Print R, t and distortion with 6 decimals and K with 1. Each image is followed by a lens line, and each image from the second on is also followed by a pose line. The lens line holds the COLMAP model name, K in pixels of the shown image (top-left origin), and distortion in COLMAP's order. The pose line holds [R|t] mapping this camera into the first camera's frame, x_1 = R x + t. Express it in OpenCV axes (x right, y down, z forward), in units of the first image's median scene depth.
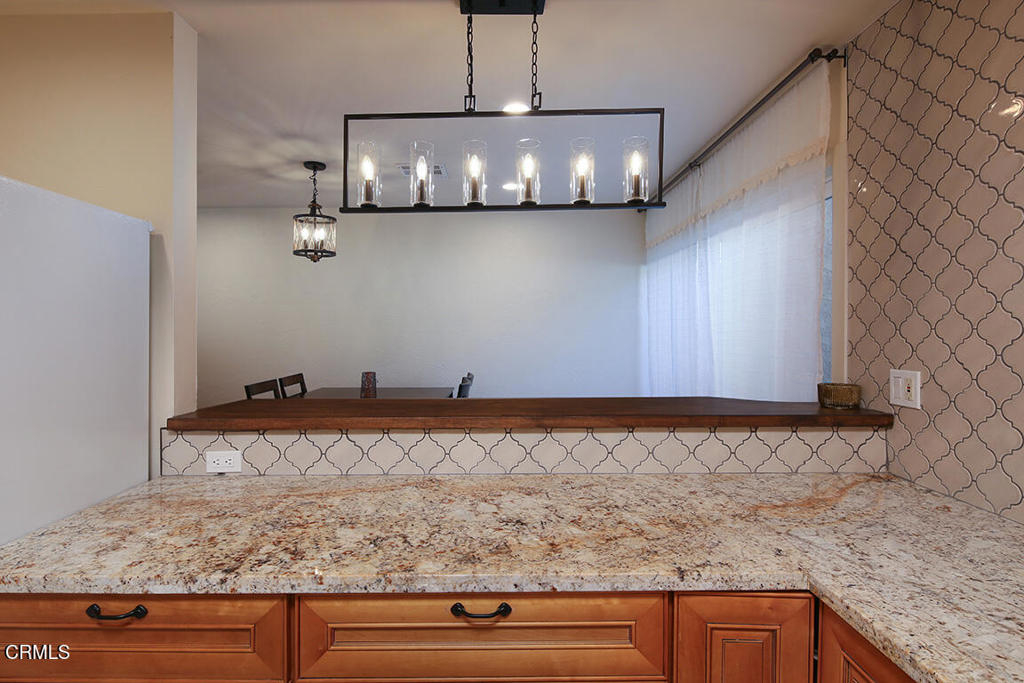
lens RADIAL K [[503.1, 0, 507.0], [0, 503.1, 332.4], [0, 0, 1]] dist [0.004664, -0.006035]
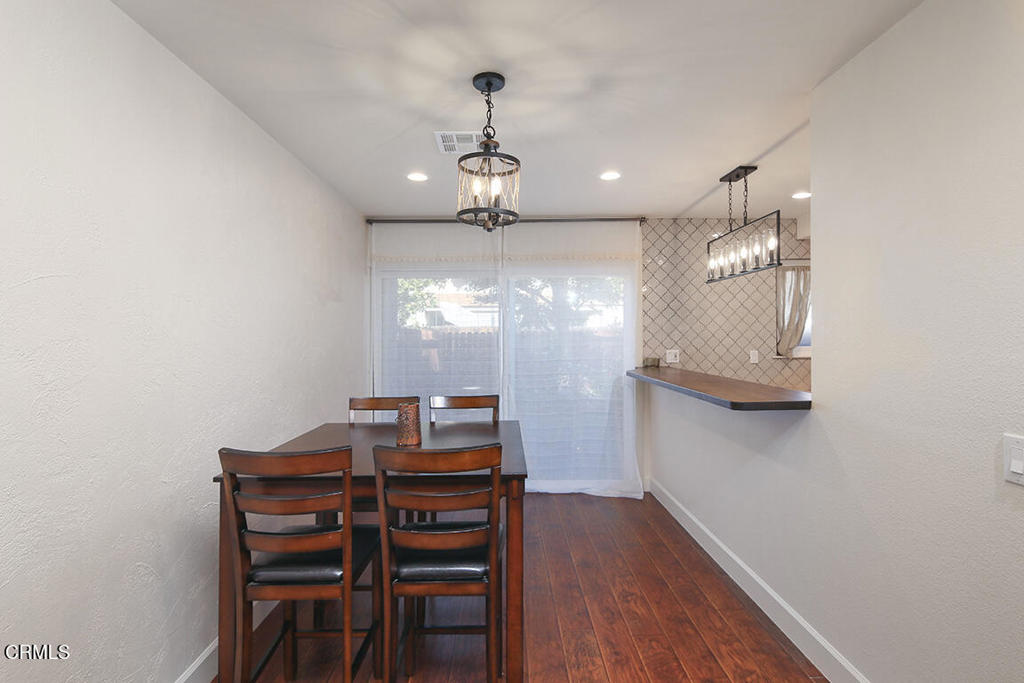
lens RADIAL K [[503.1, 0, 507.0], [0, 503.1, 332.4], [0, 0, 1]] dist [0.004664, -0.006035]
pose [[-0.015536, 0.007889, 0.999848, -1.215309], [0.015409, 0.999852, -0.007650, -0.009680], [-0.999761, 0.015288, -0.015655, 1.181515]]
